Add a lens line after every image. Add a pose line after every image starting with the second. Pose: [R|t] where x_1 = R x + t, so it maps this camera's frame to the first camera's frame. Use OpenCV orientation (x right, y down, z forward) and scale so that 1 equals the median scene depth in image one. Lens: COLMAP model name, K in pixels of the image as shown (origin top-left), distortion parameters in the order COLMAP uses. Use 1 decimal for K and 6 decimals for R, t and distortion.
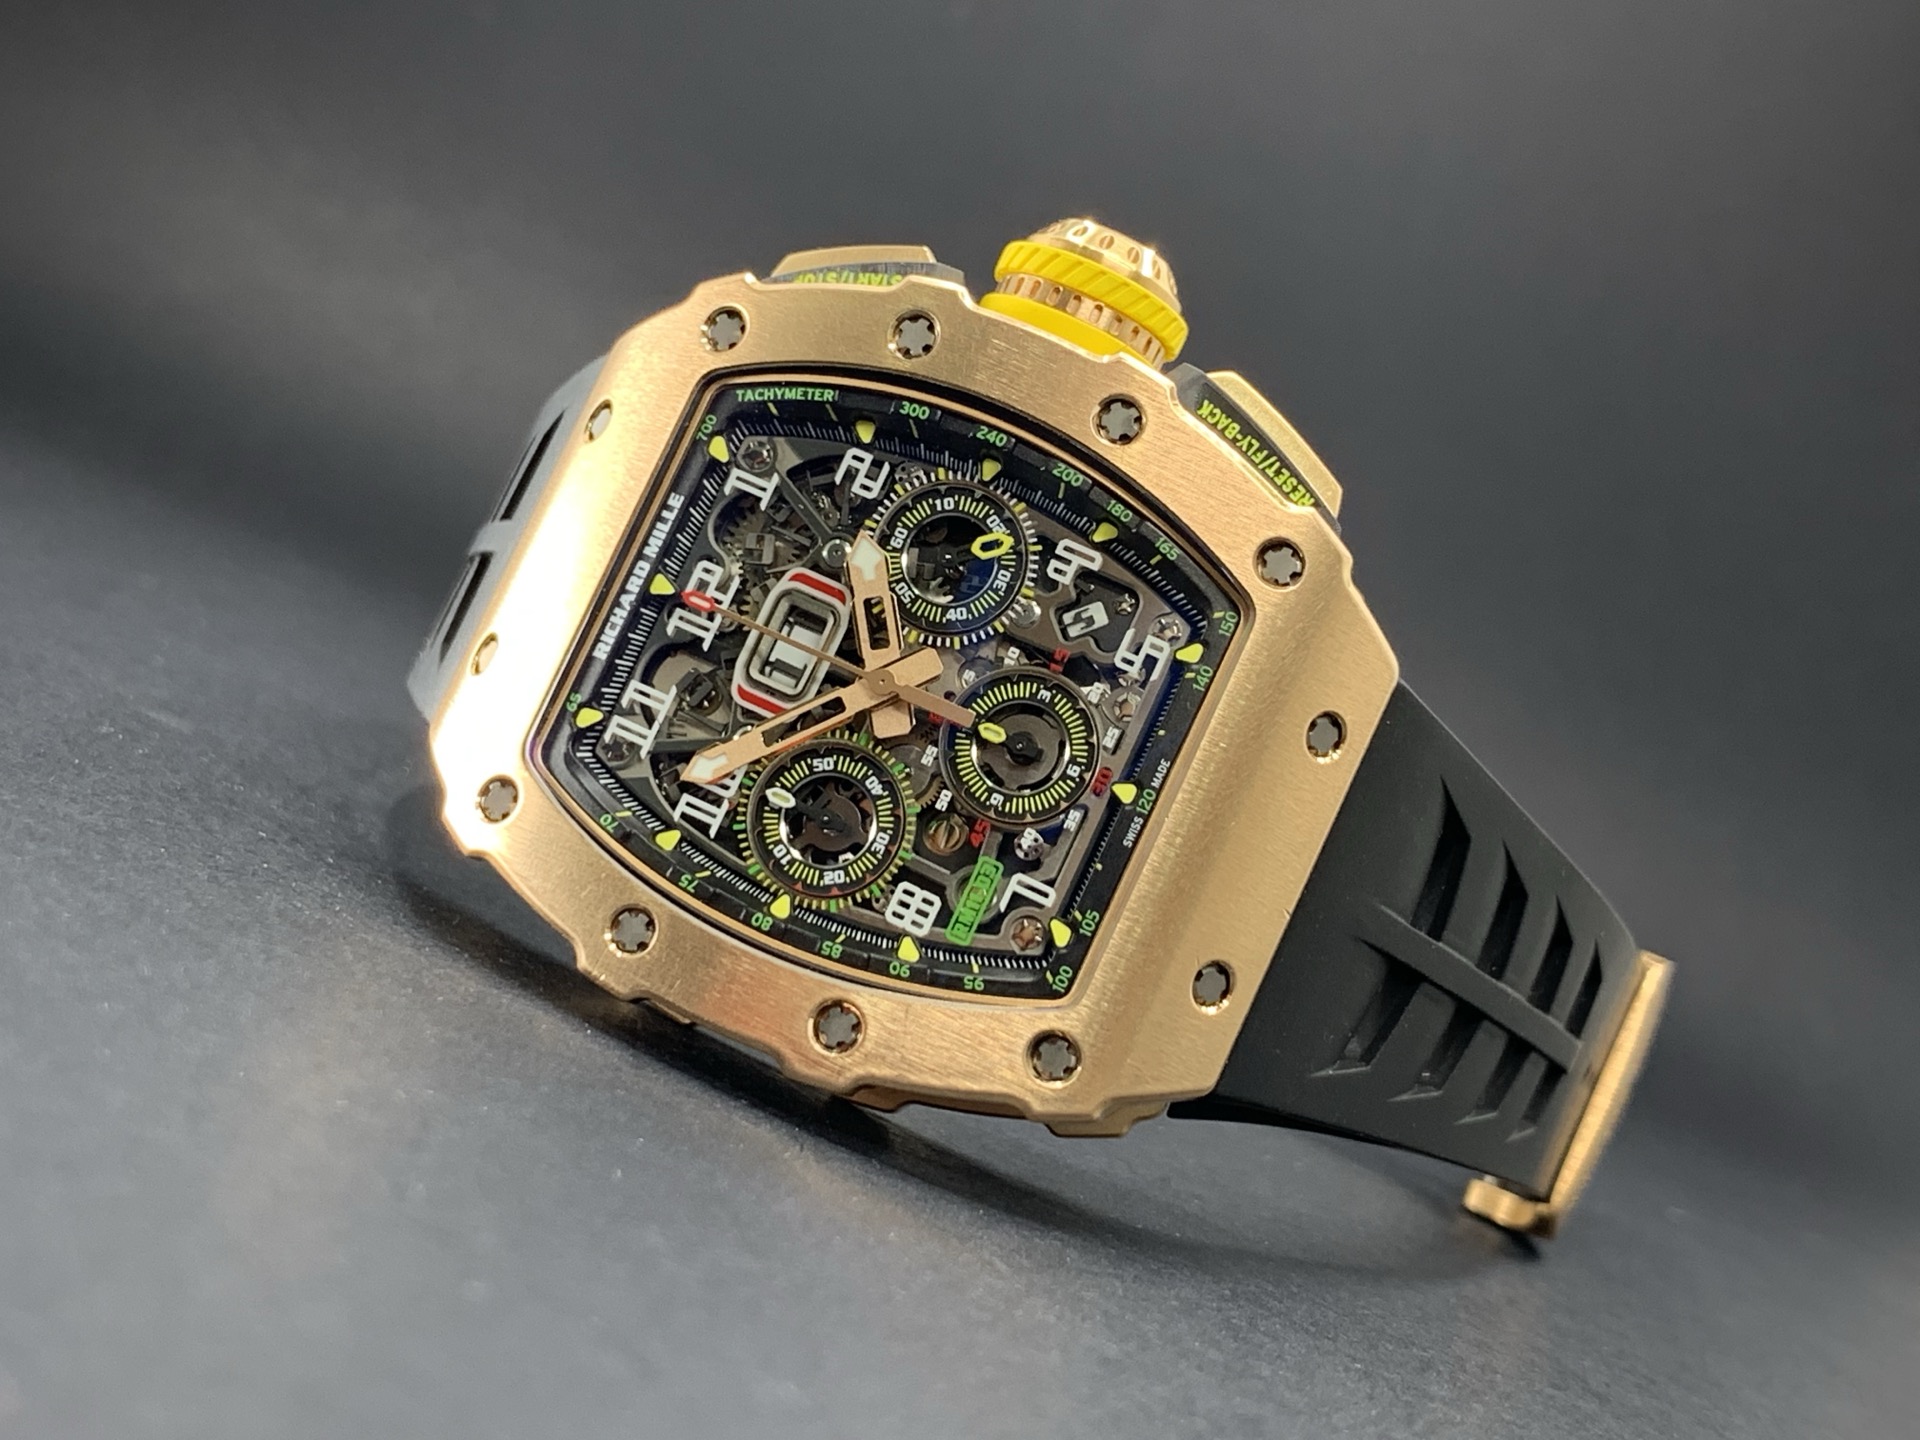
lens RADIAL K [[2921.5, 0, 960.0], [0, 2921.5, 720.0], [0, 0, 1]] dist [0.072582, -1.208736]
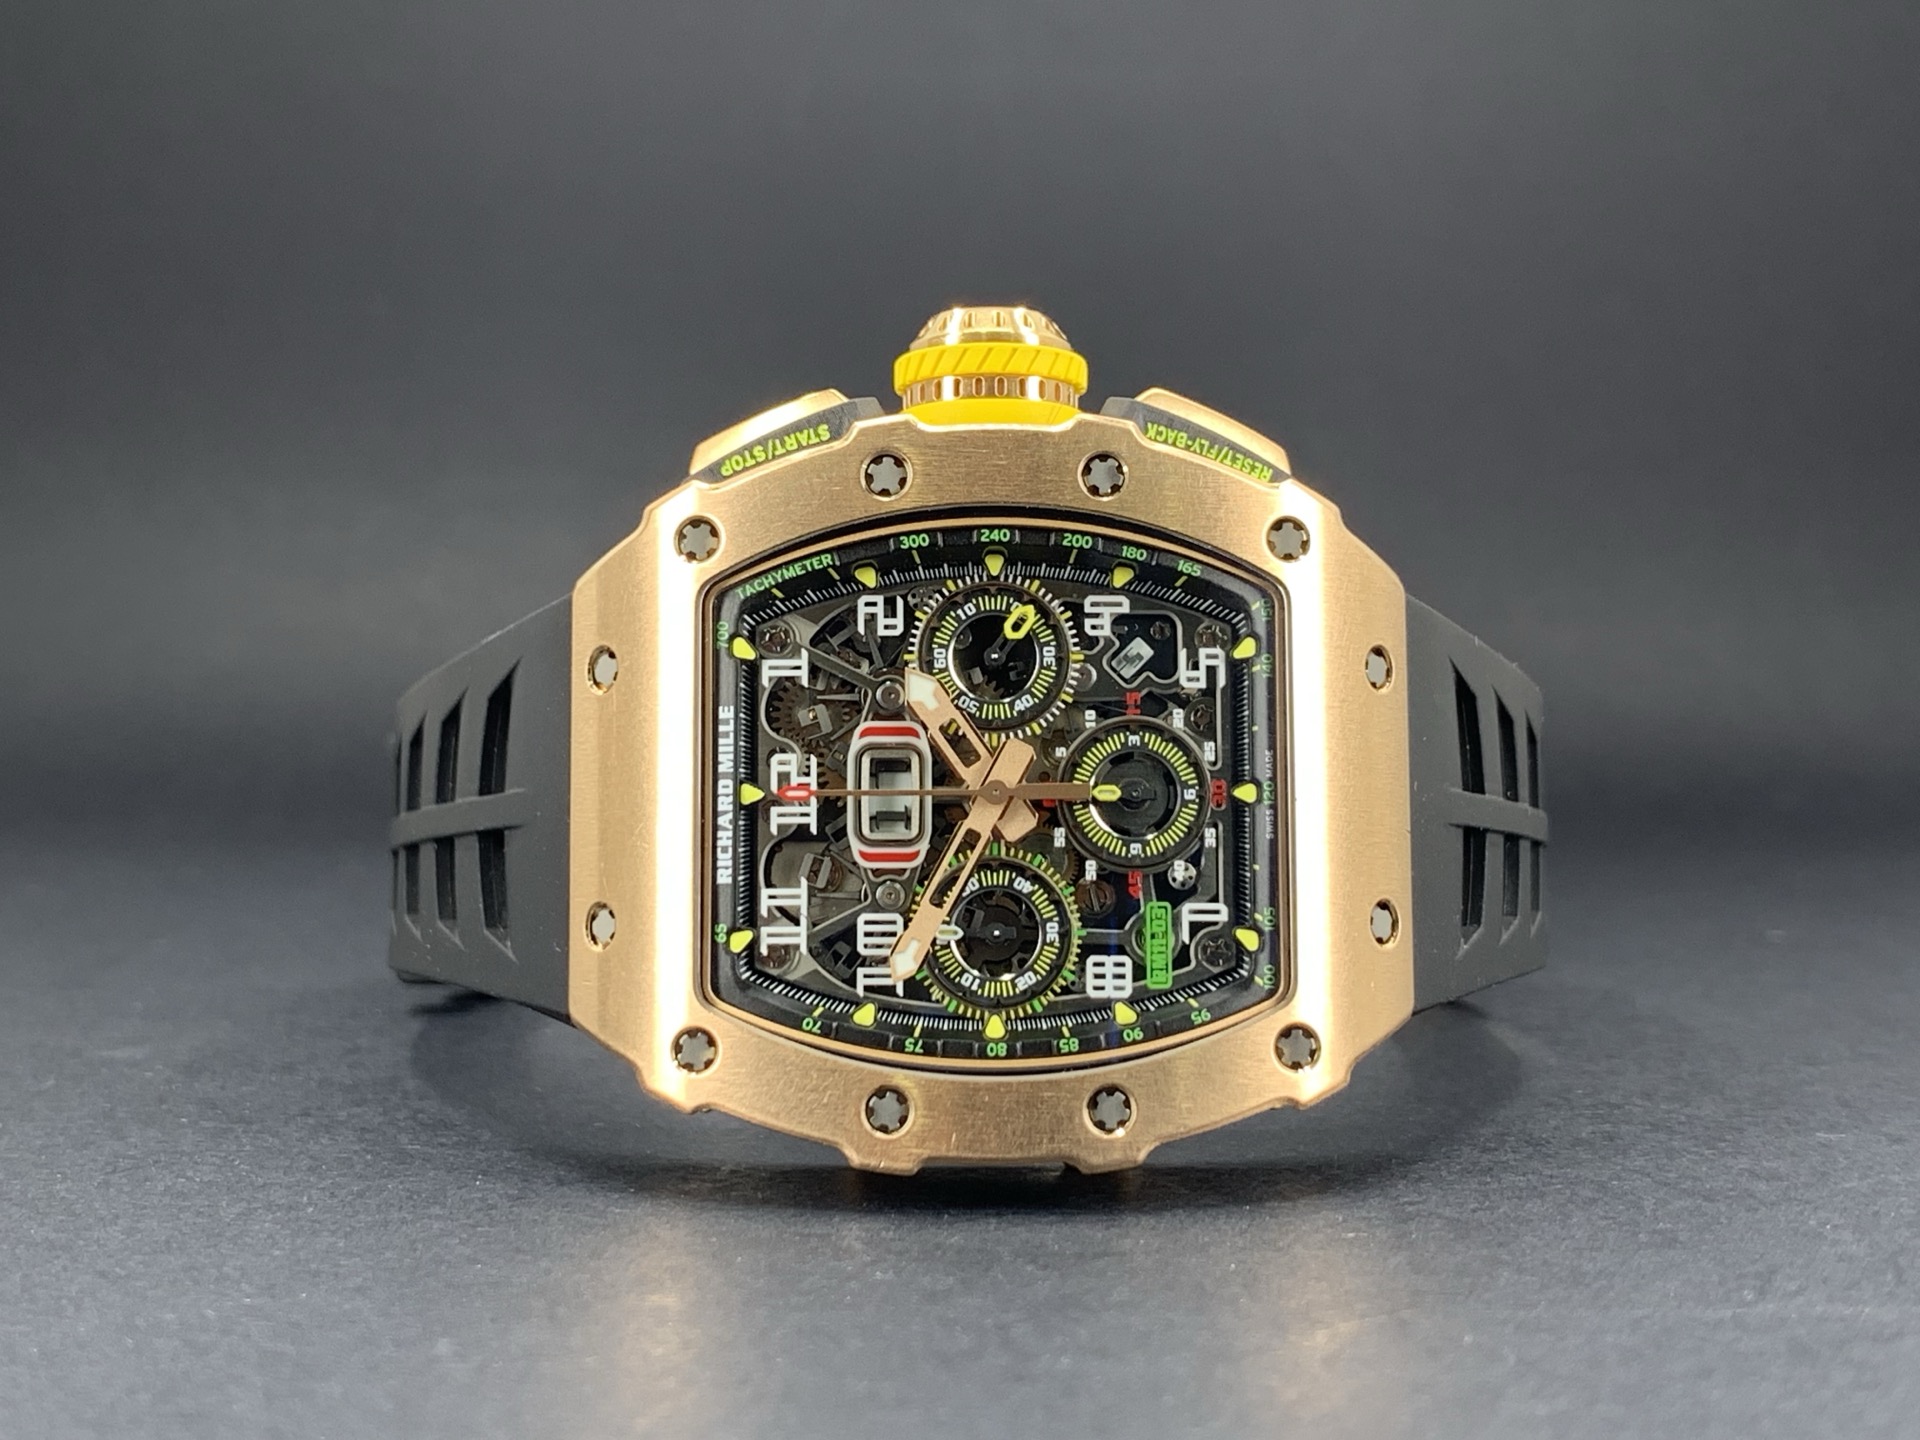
lens RADIAL K [[2921.5, 0, 960.0], [0, 2921.5, 720.0], [0, 0, 1]] dist [0.072582, -1.208736]
pose [[0.890418, -0.406741, 0.204248, -0.237912], [0.397996, 0.913521, 0.084135, -0.127974], [-0.220806, 0.006375, 0.975297, -0.017752]]
